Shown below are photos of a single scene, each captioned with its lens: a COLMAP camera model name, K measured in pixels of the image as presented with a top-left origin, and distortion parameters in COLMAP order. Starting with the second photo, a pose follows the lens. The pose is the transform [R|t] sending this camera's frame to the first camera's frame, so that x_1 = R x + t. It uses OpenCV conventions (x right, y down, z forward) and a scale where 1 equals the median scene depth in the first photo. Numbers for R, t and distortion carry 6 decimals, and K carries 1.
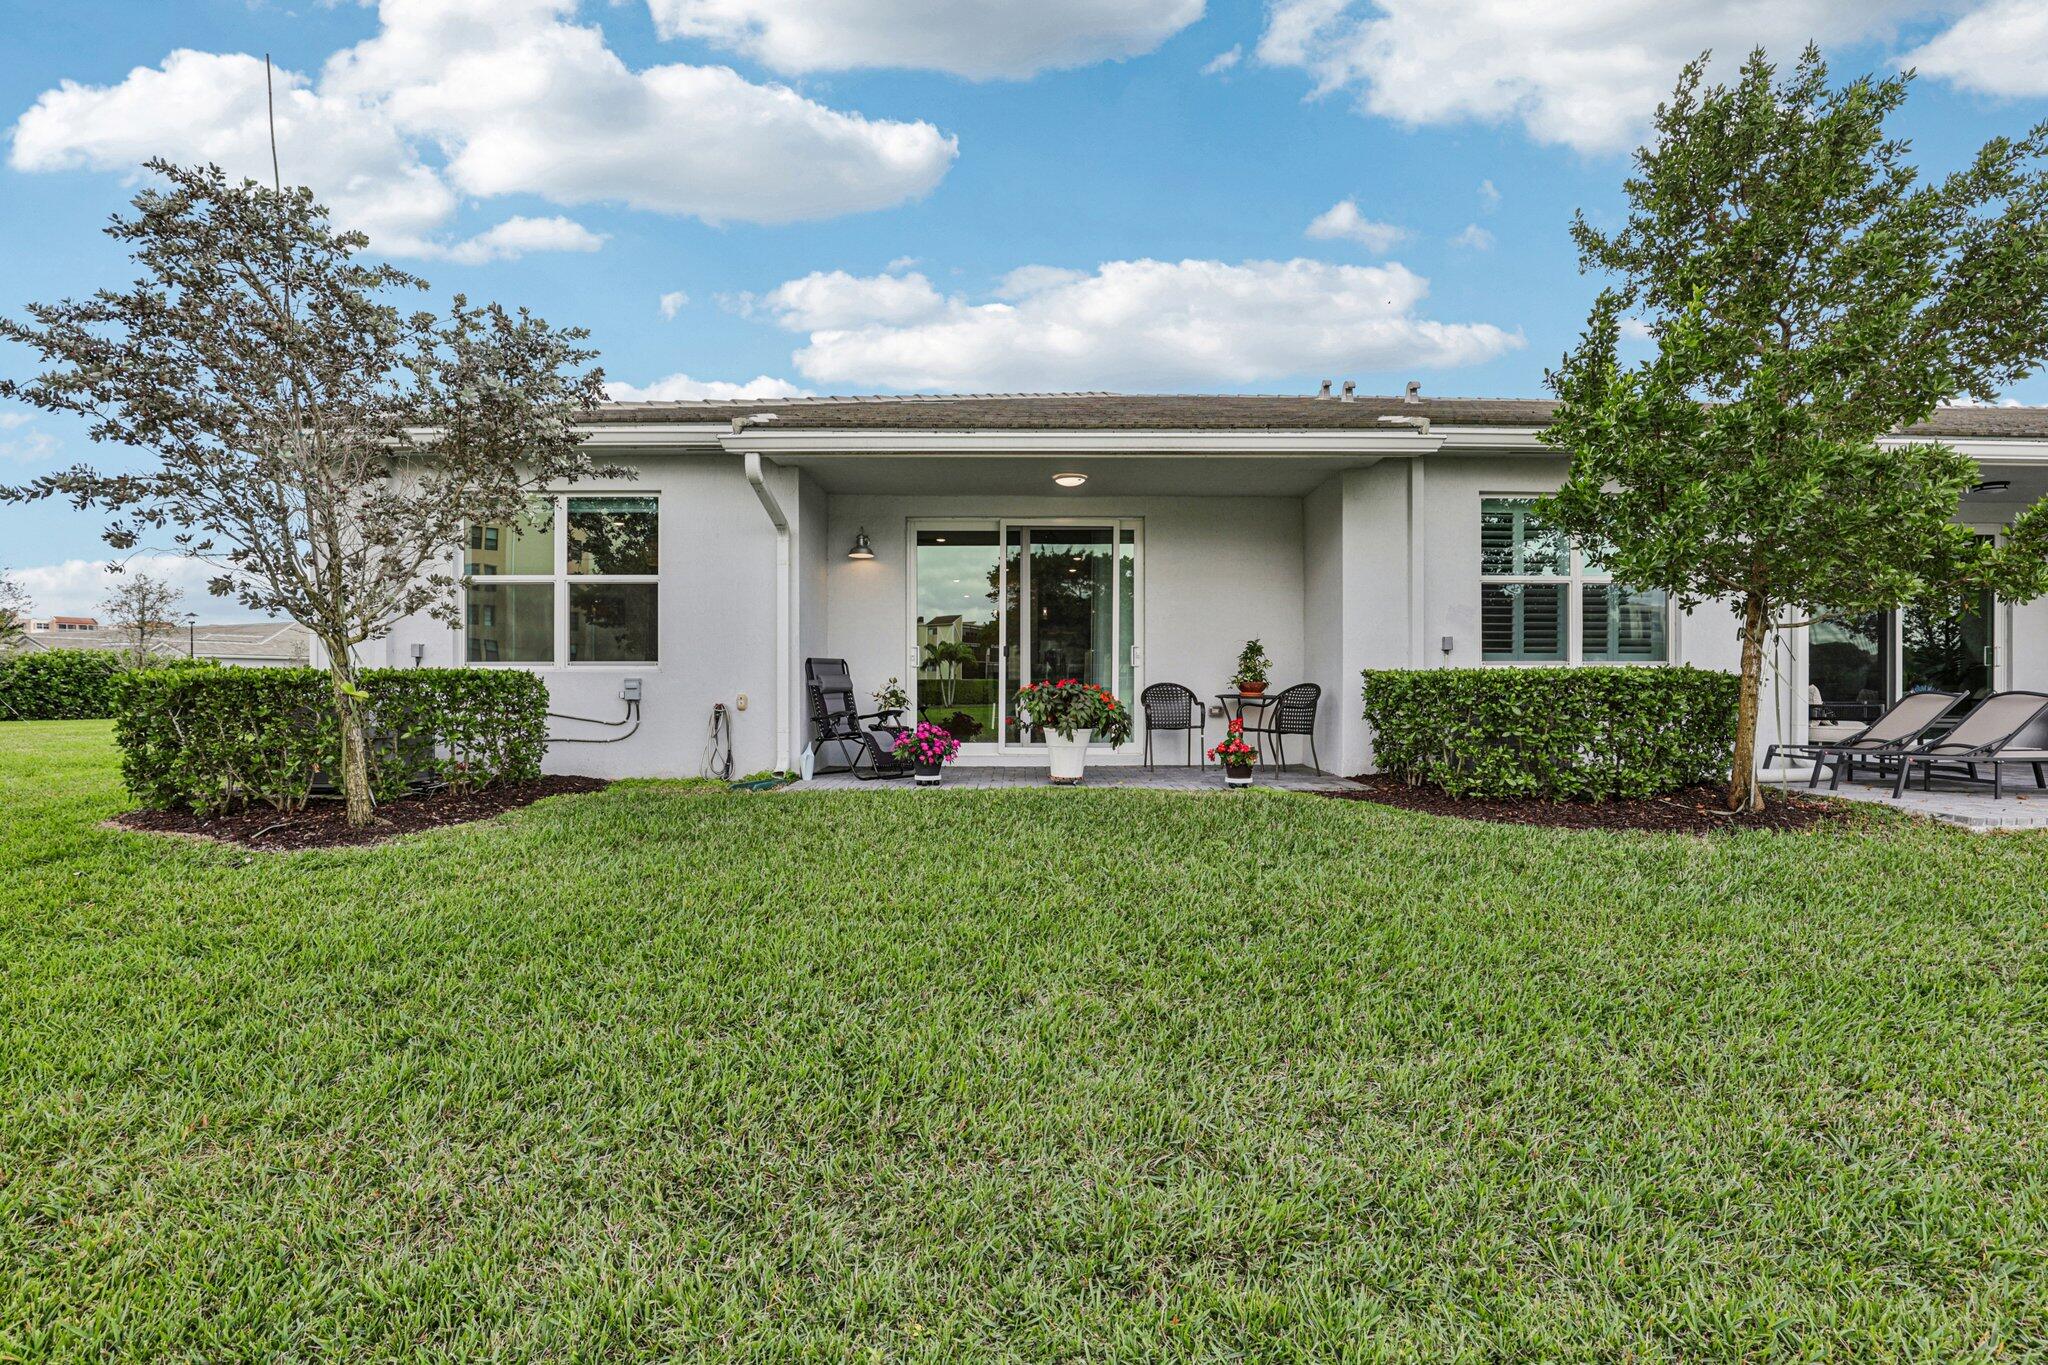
lens RADIAL K [[937.0, 0, 1031.7], [0, 937.0, 698.6], [0, 0, 1]] dist [-0.035043, 0.005145]
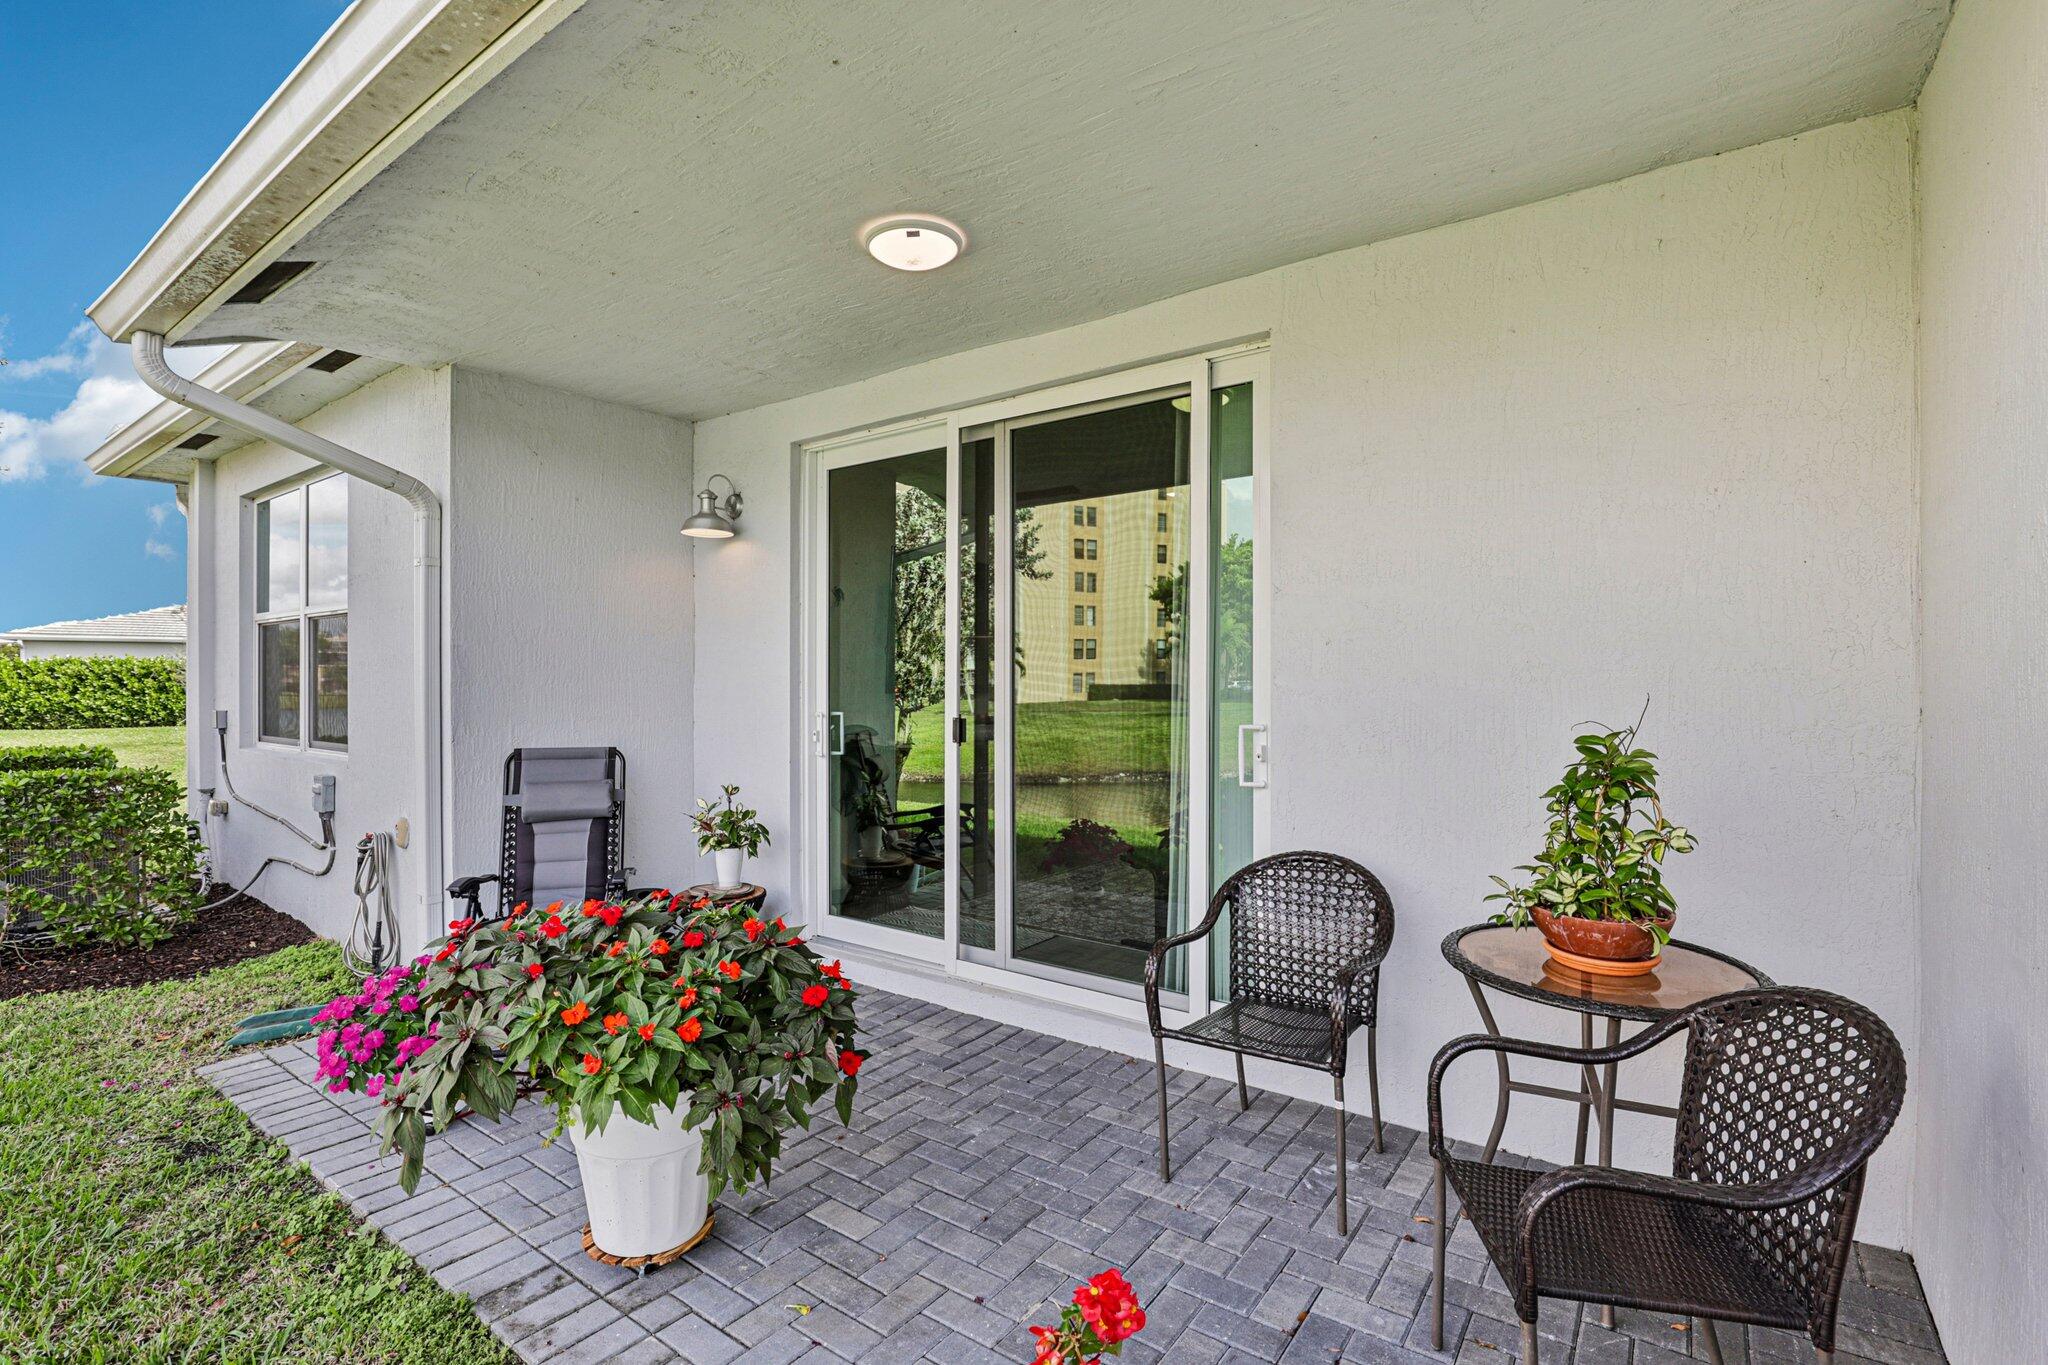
lens RADIAL K [[944.8, 0, 1024.0], [0, 944.8, 682.5], [0, 0, 1]] dist [-0.044938, -0.000161]
pose [[0.801598, 0.000226, -0.597864, 0.276395], [-0.006362, 0.999947, -0.008152, -0.077010], [0.597830, 0.010338, 0.801556, 0.770081]]
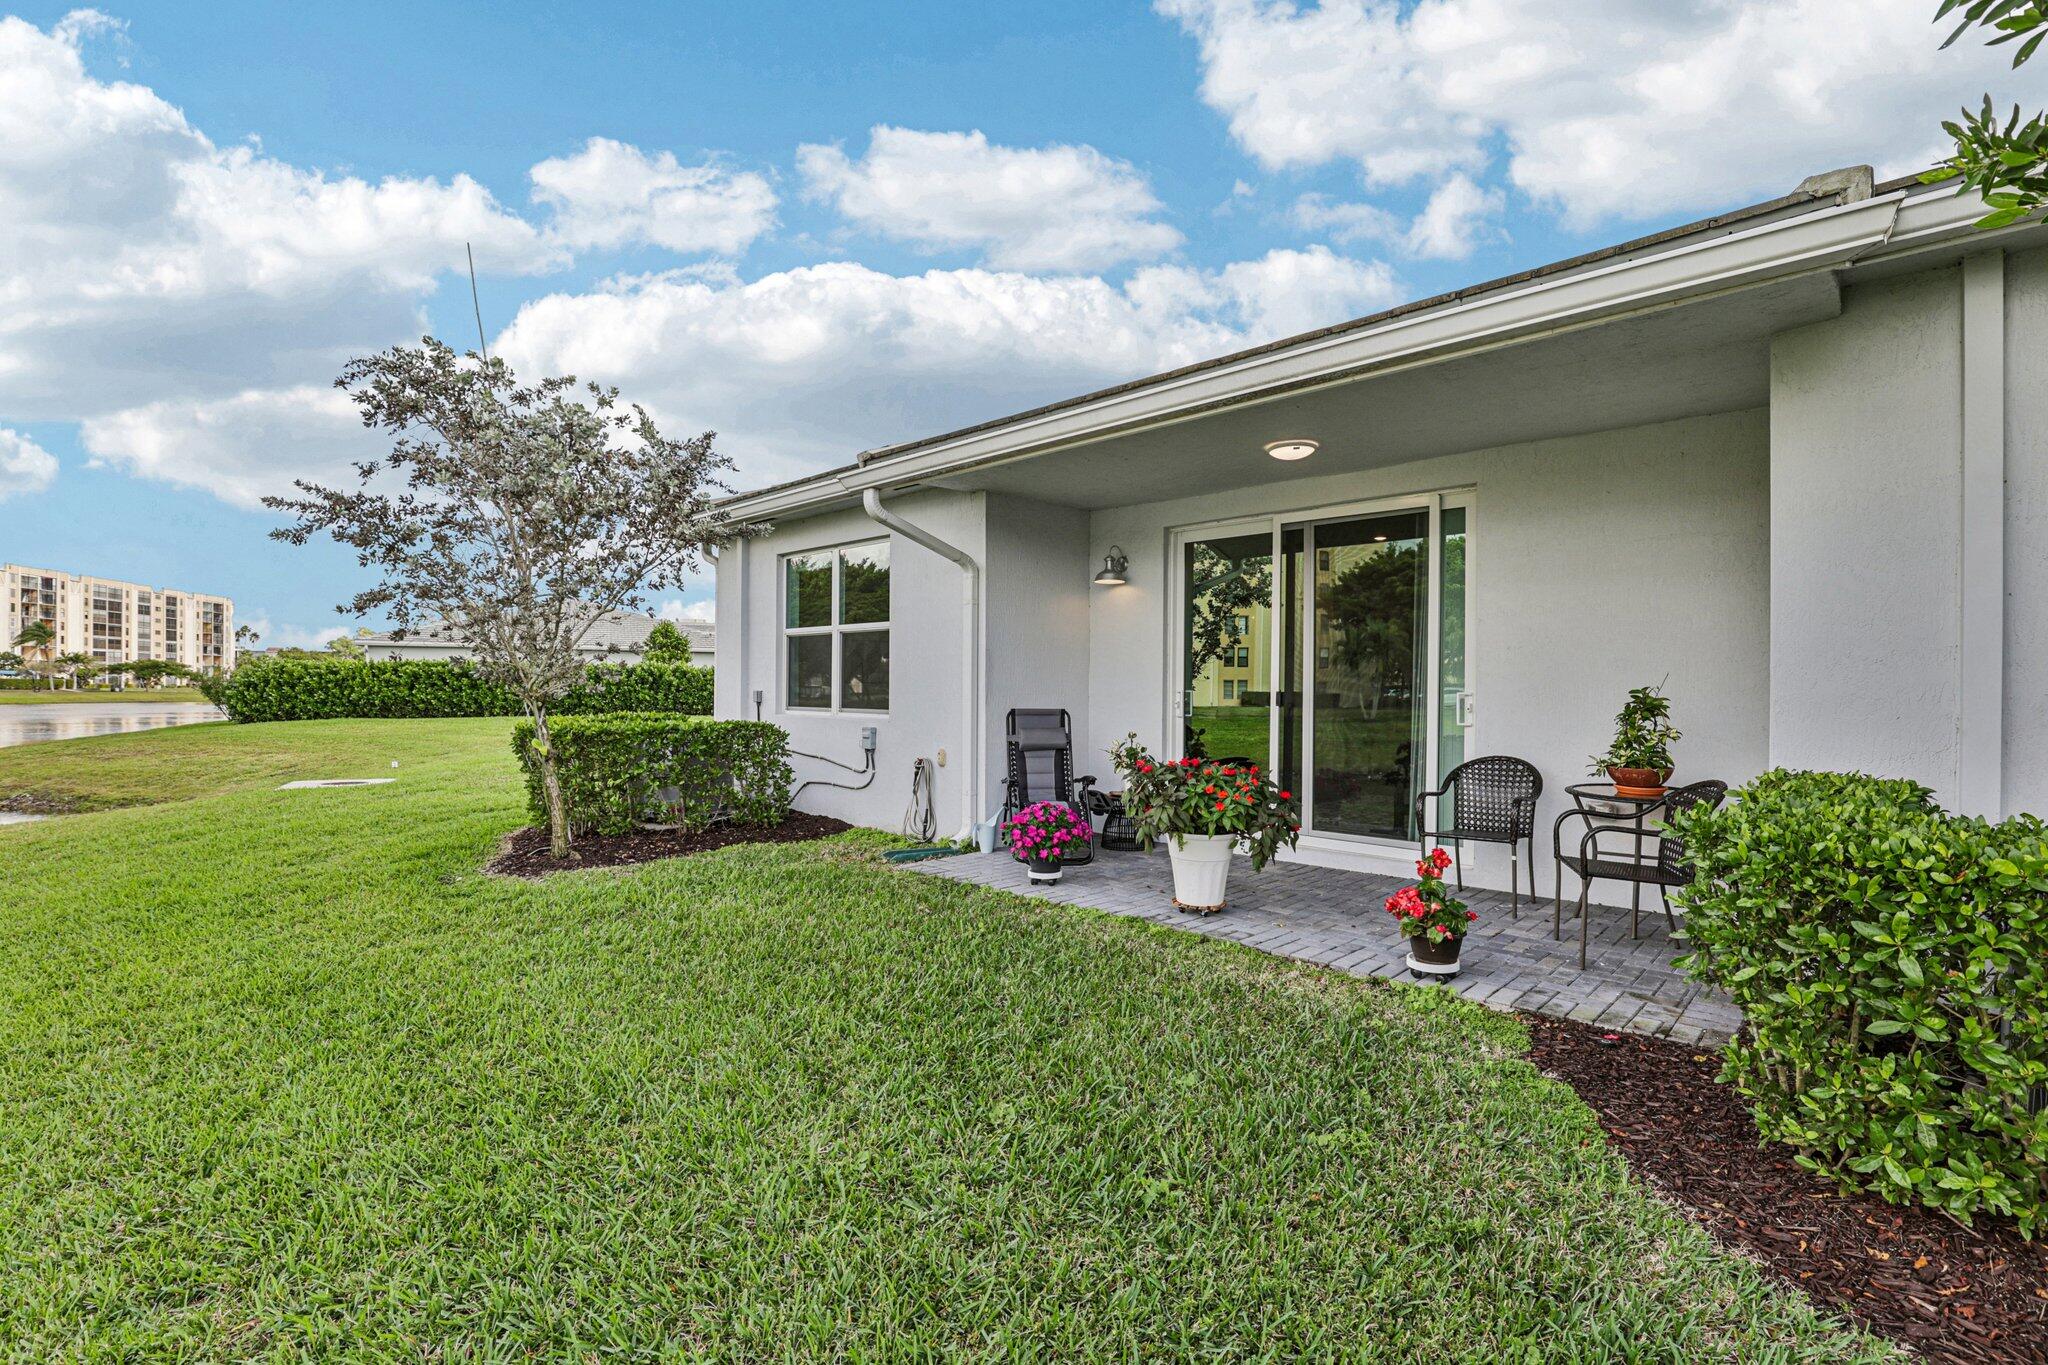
lens RADIAL K [[937.0, 0, 1031.7], [0, 937.0, 698.6], [0, 0, 1]] dist [-0.035043, 0.005145]
pose [[0.710317, 0.012578, -0.703769, 0.384884], [-0.015590, 0.999876, 0.002135, -0.055523], [0.703709, 0.009455, 0.710426, 0.402312]]
